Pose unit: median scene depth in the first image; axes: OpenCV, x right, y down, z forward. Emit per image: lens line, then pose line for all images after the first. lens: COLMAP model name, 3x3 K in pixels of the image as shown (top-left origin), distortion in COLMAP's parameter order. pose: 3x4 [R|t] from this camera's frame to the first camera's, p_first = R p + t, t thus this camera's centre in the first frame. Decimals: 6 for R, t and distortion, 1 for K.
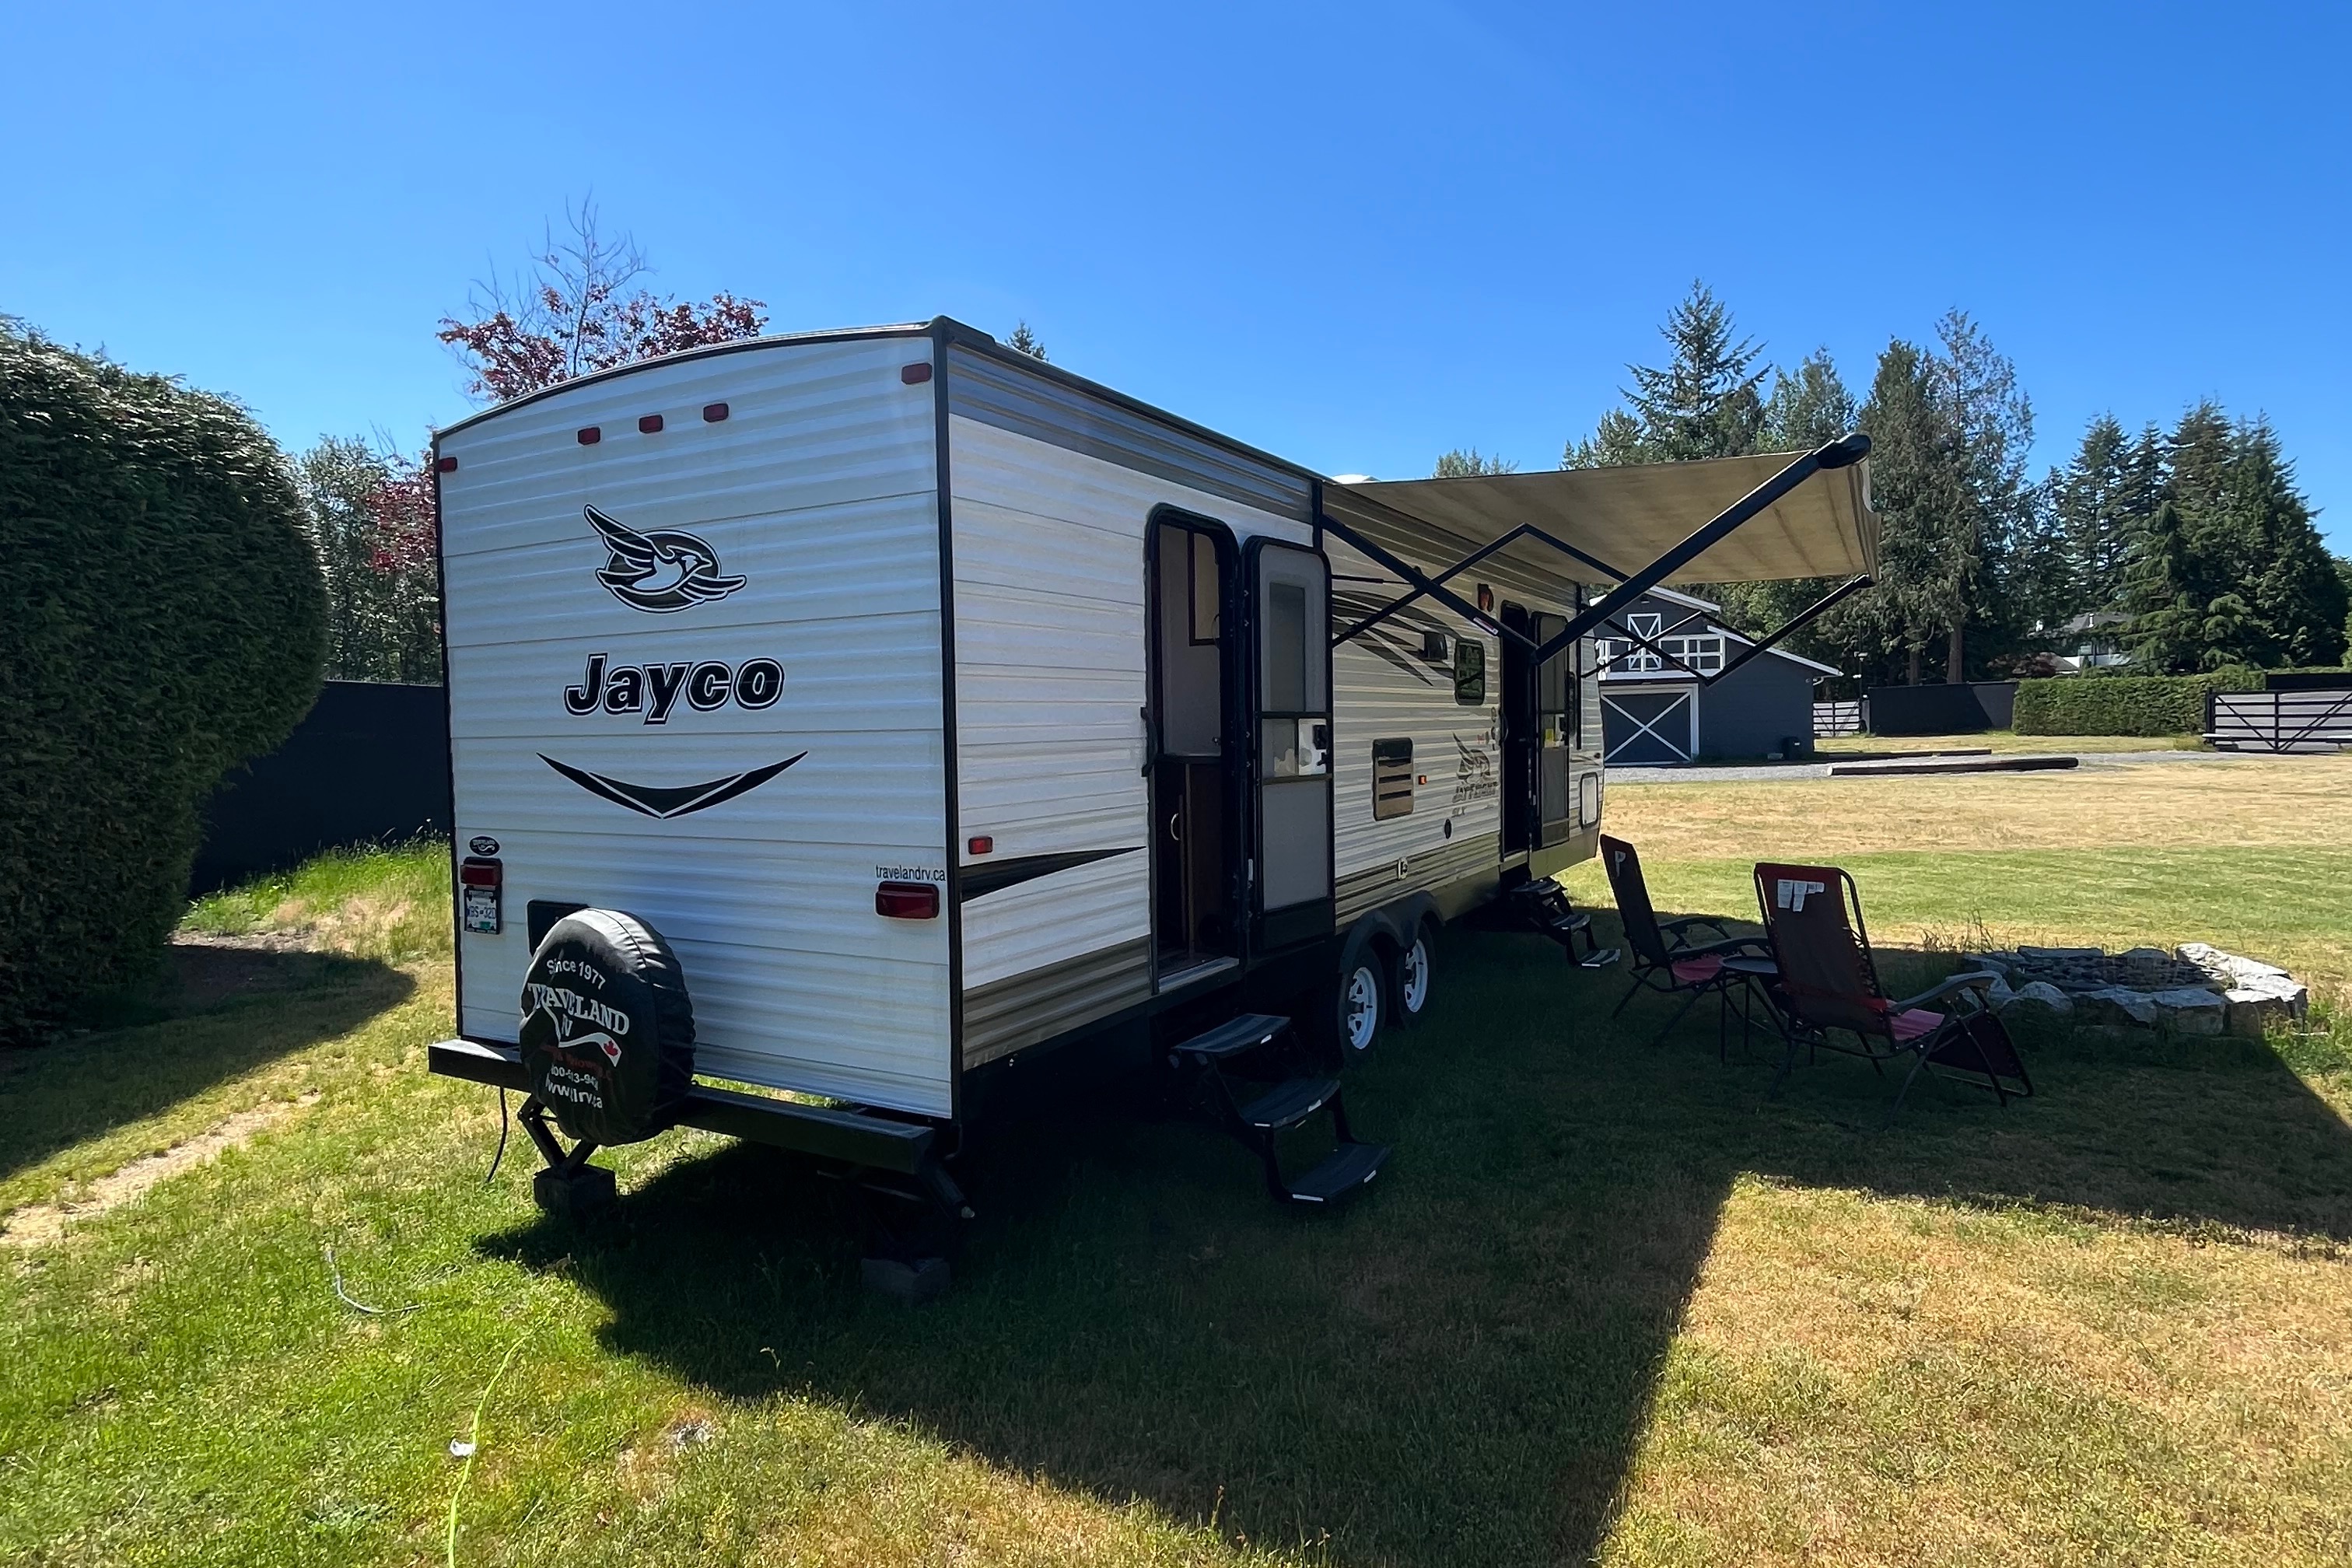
lens RADIAL K [[1276.4, 0, 1179.8], [0, 1276.4, 784.6], [0, 0, 1]] dist [-0.002011, -0.000462]
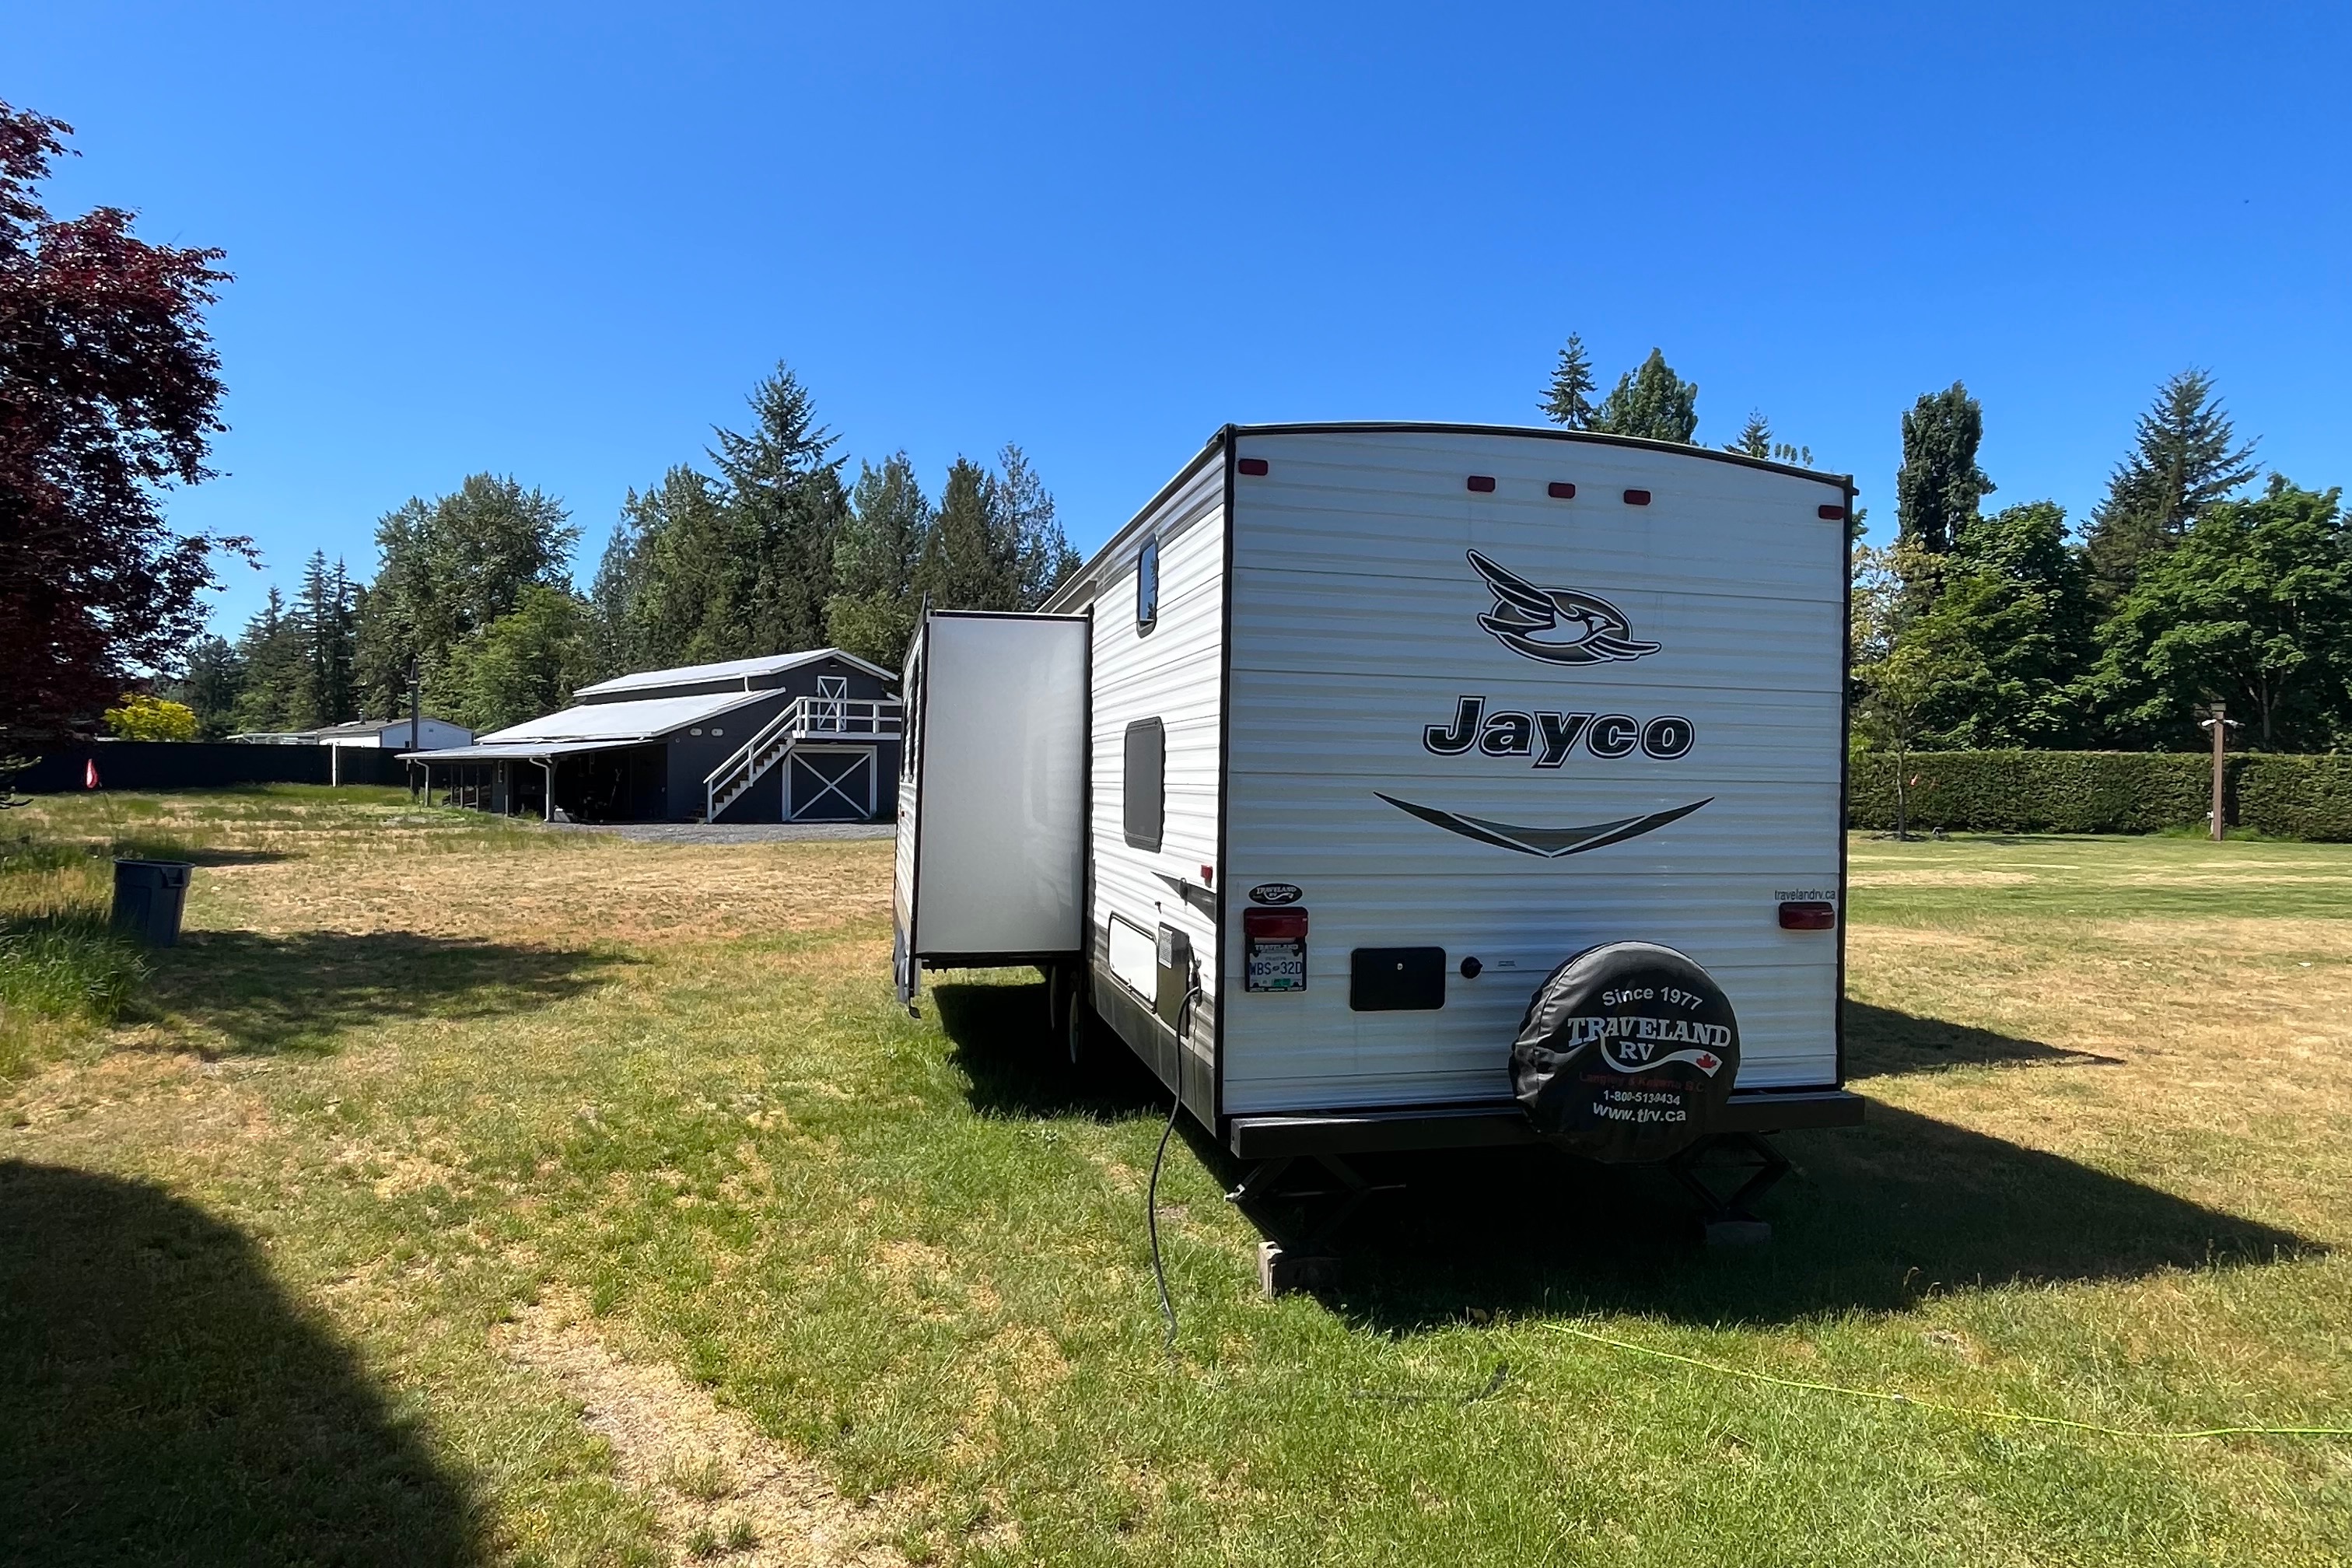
lens RADIAL K [[1276.4, 0, 1181.1], [0, 1276.4, 787.6], [0, 0, 1]] dist [-0.002011, -0.000462]
pose [[0.730005, 0.025926, 0.682949, -1.329136], [0.003299, 0.999135, -0.041456, 0.011438], [-0.683433, 0.032516, 0.729288, 0.426963]]
